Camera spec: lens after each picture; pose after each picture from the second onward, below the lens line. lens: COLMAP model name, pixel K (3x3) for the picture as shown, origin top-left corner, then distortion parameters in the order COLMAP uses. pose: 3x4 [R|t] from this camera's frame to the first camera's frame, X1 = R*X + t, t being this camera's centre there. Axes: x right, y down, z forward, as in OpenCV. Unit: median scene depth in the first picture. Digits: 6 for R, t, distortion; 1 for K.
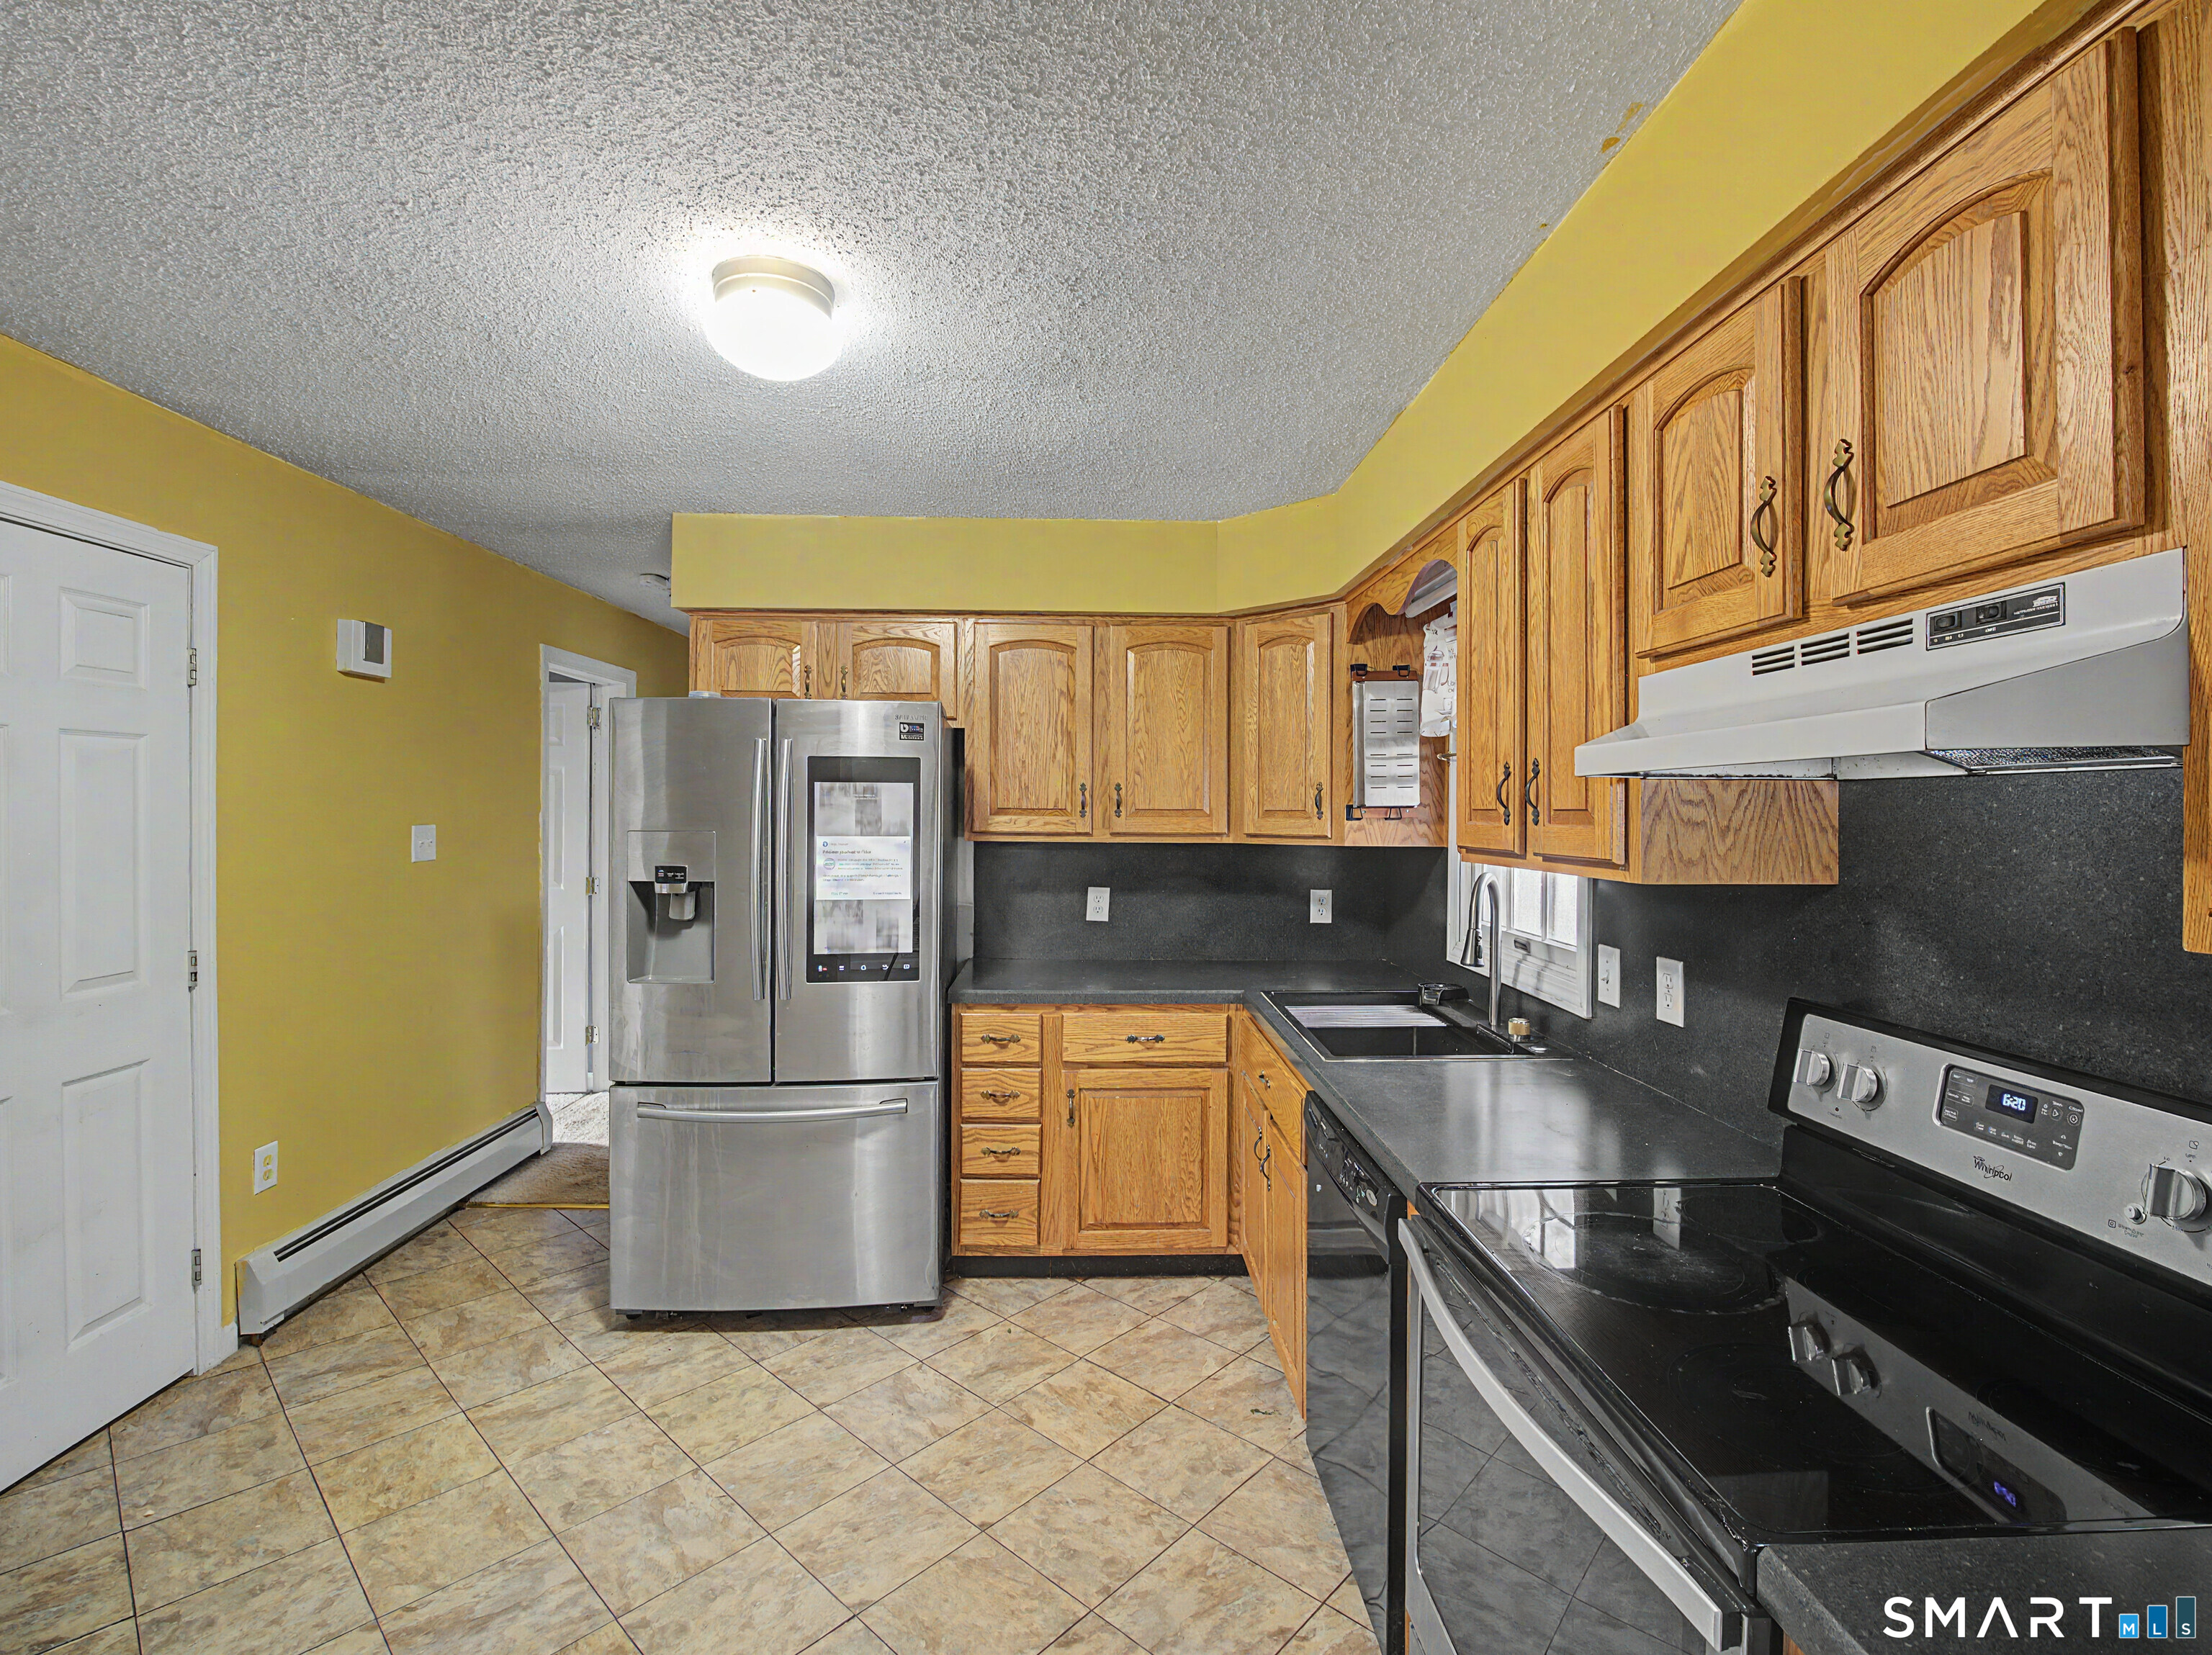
lens RADIAL K [[1011.7, 0, 1101.9], [0, 1011.7, 810.7], [0, 0, 1]] dist [-0.017420, -0.001273]
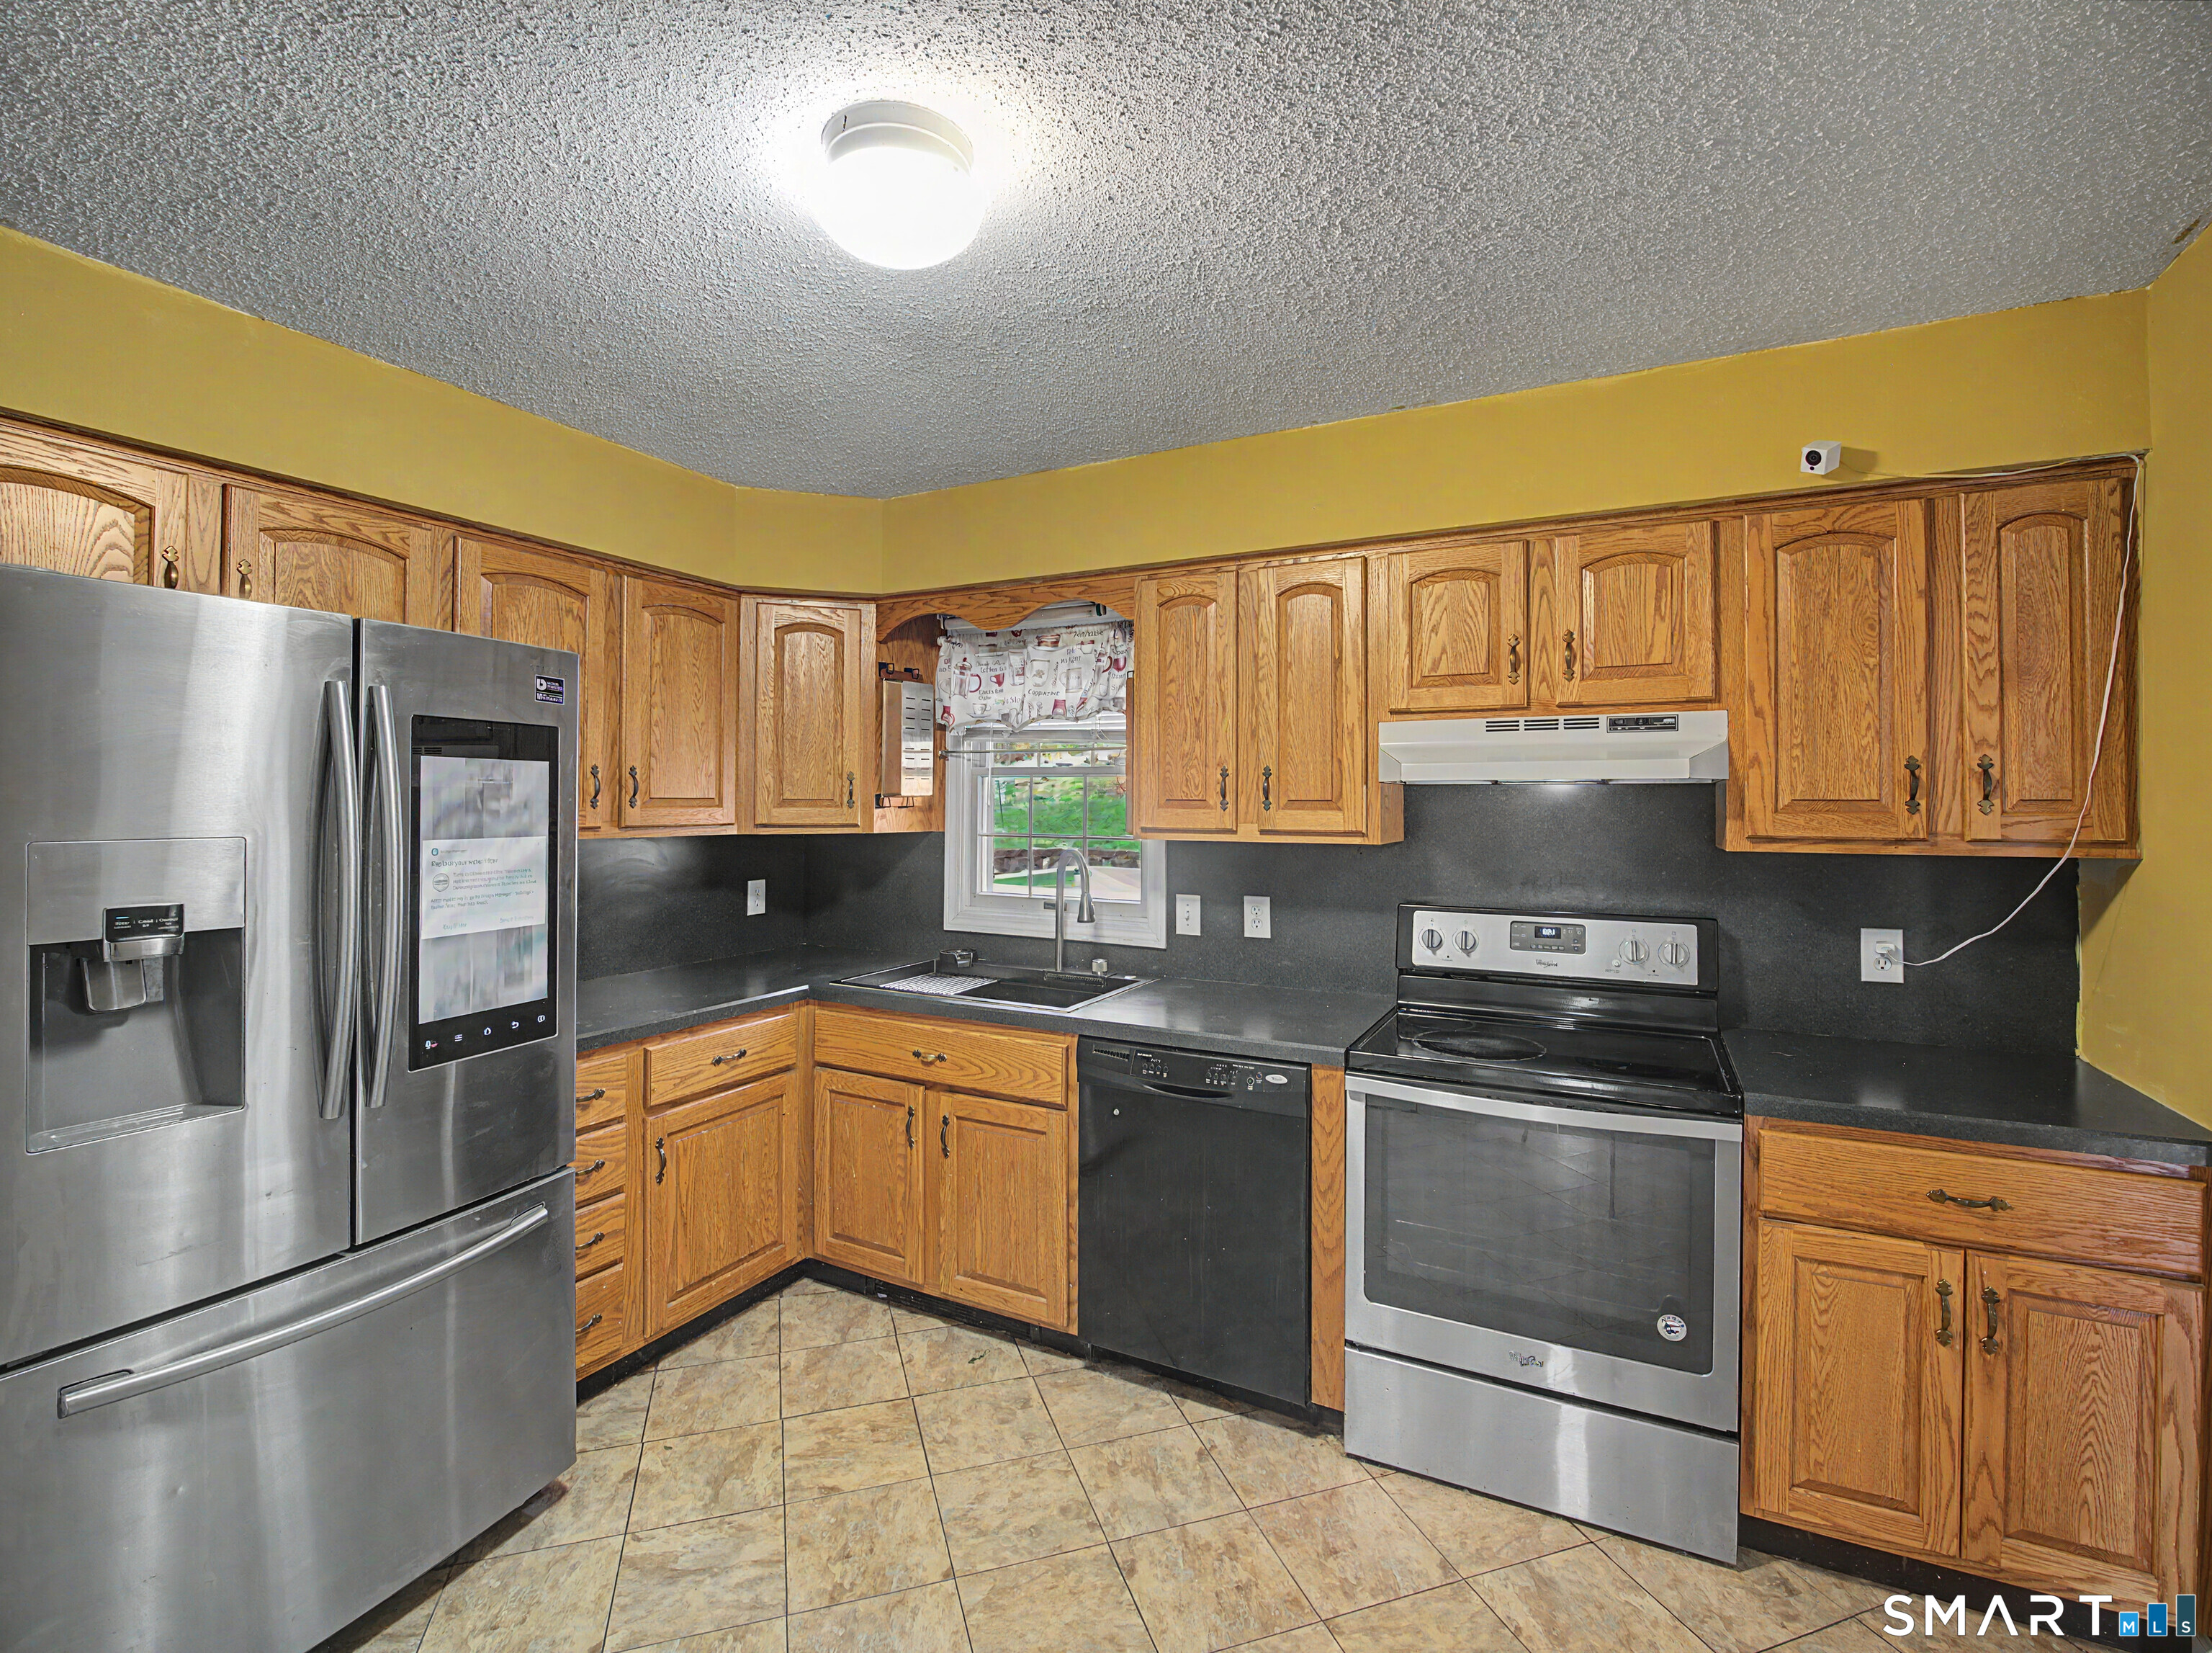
lens RADIAL K [[1011.9, 0, 1098.2], [0, 1011.9, 791.9], [0, 0, 1]] dist [-0.017420, -0.001273]
pose [[0.489769, 0.006039, 0.871831, -0.576924], [-0.001579, 0.999981, -0.006040, -0.002276], [-0.871851, 0.001581, 0.489769, 0.285797]]
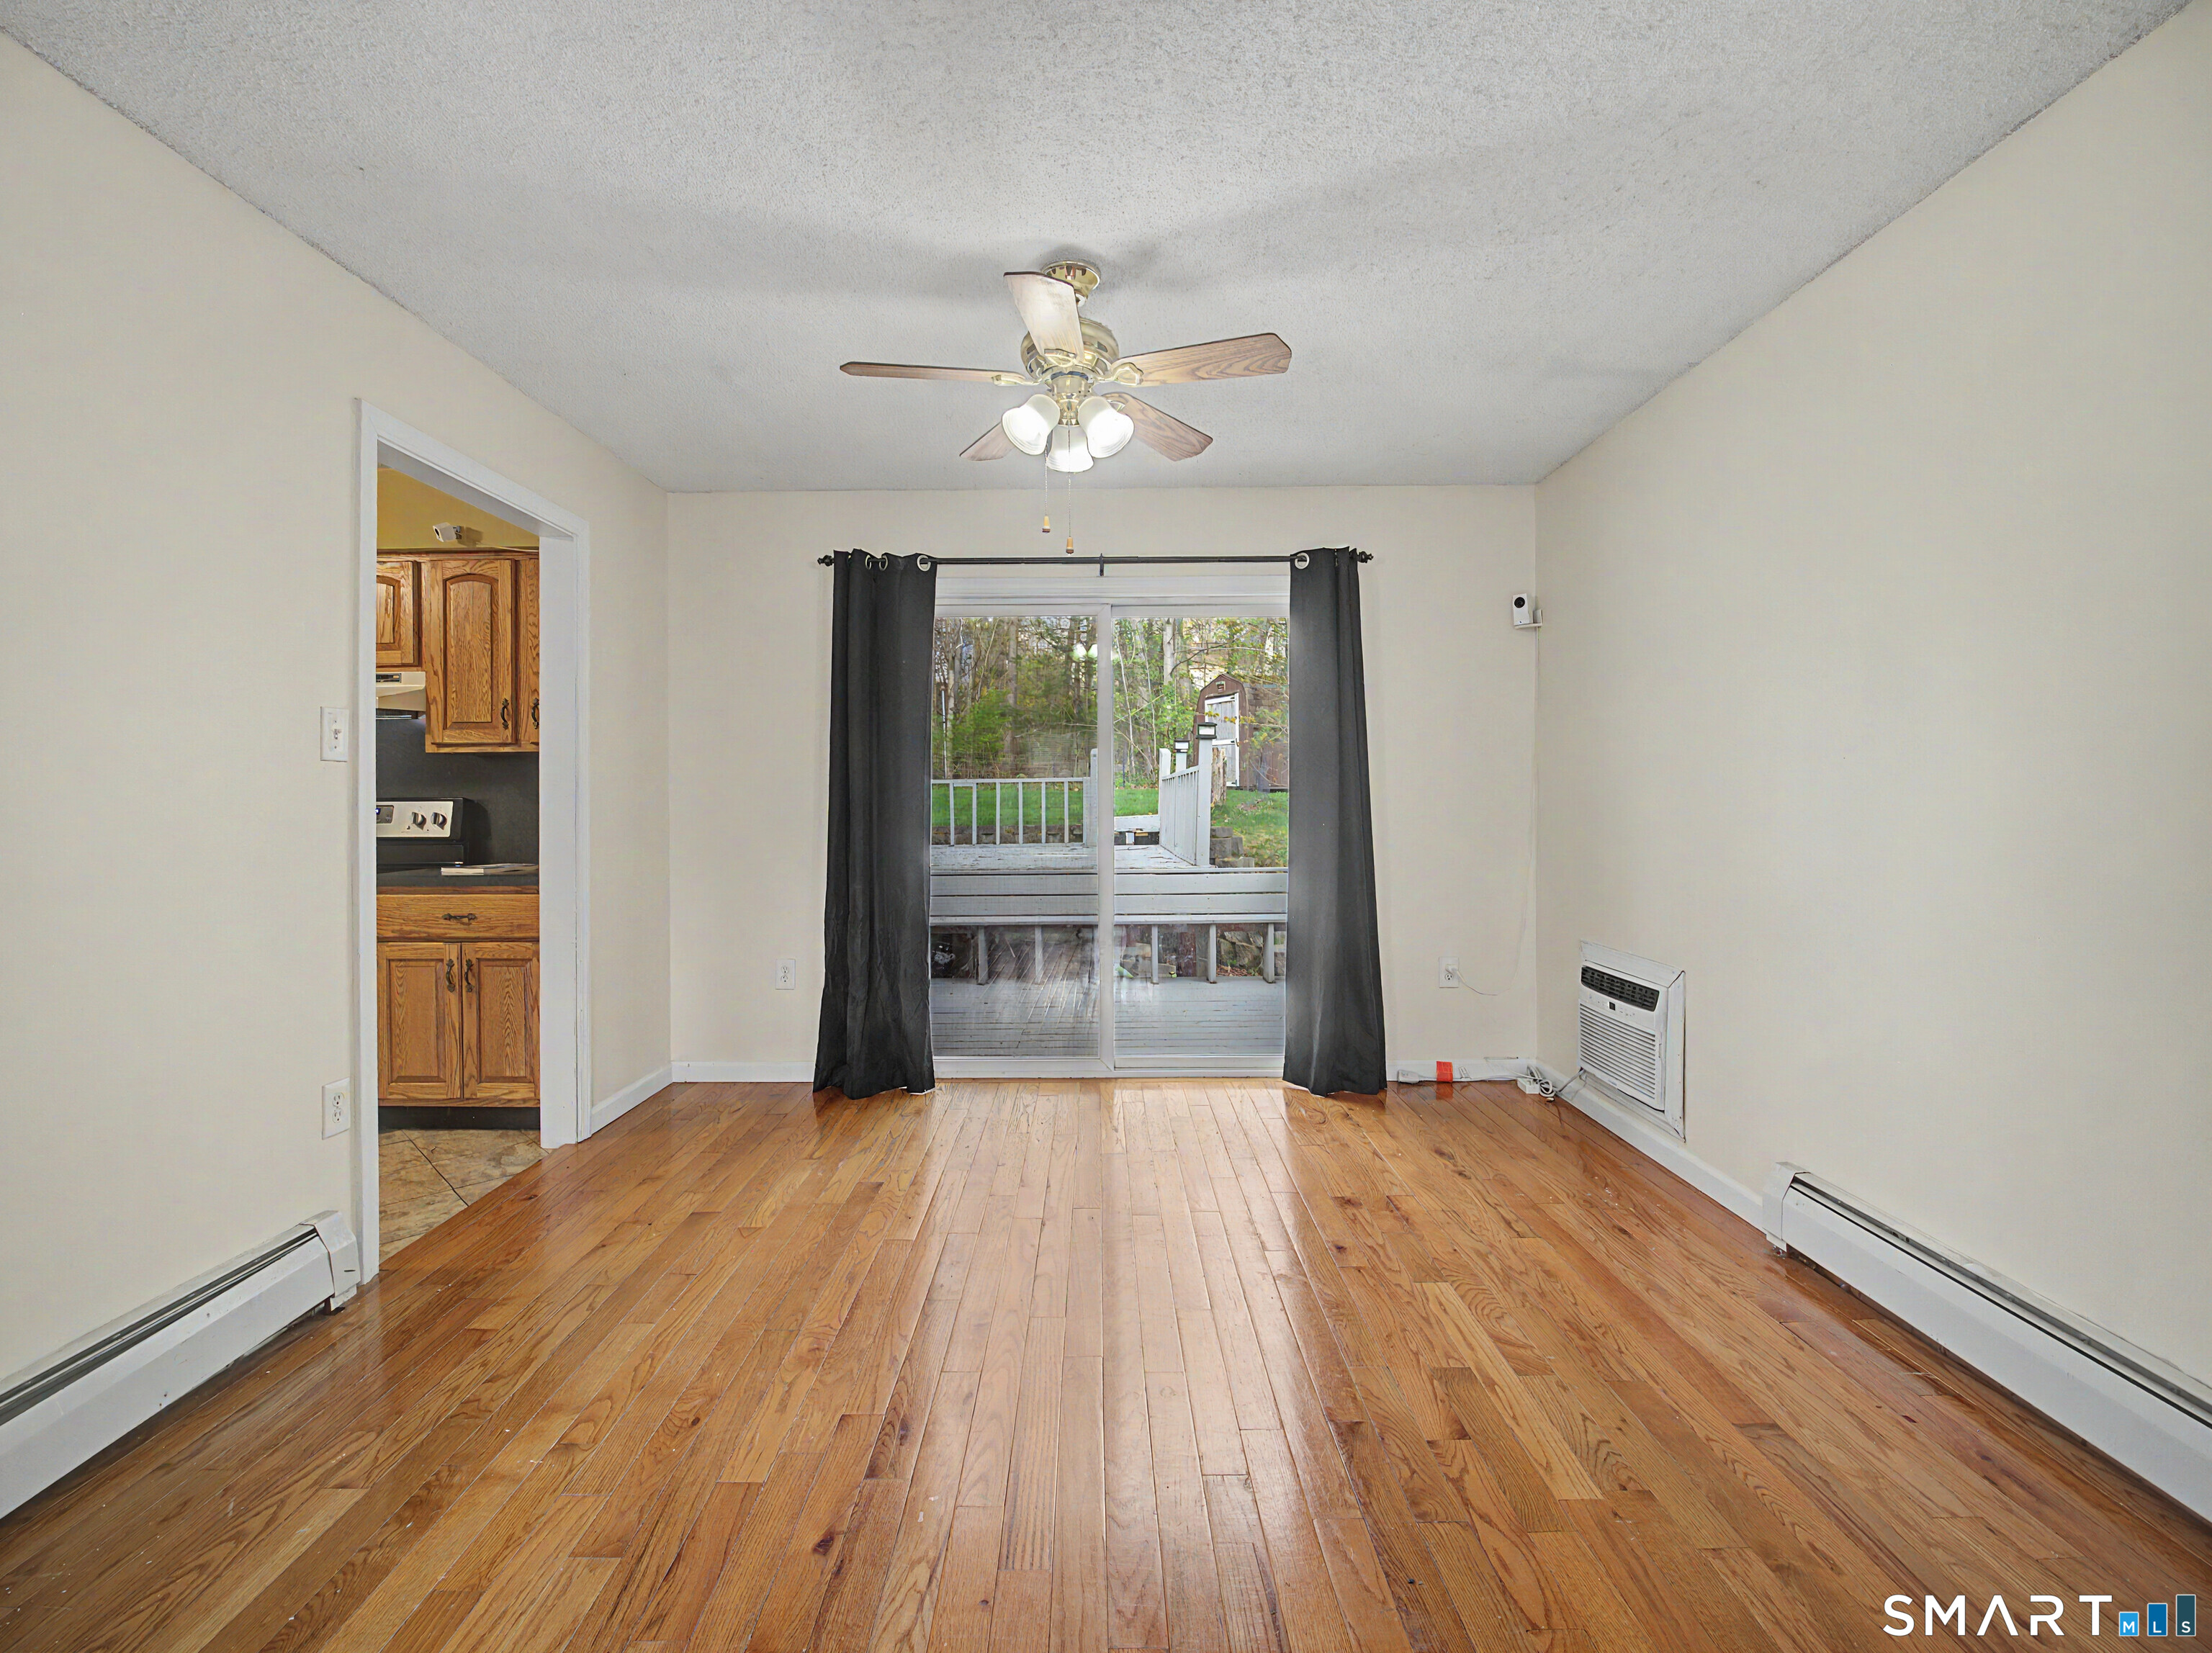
lens RADIAL K [[1011.7, 0, 1106.3], [0, 1011.7, 810.5], [0, 0, 1]] dist [-0.017420, -0.001273]
pose [[0.037510, -0.013467, 0.999205, -0.945532], [0.006002, 0.999894, 0.013251, 0.095491], [-0.999278, 0.005501, 0.037587, -0.645610]]
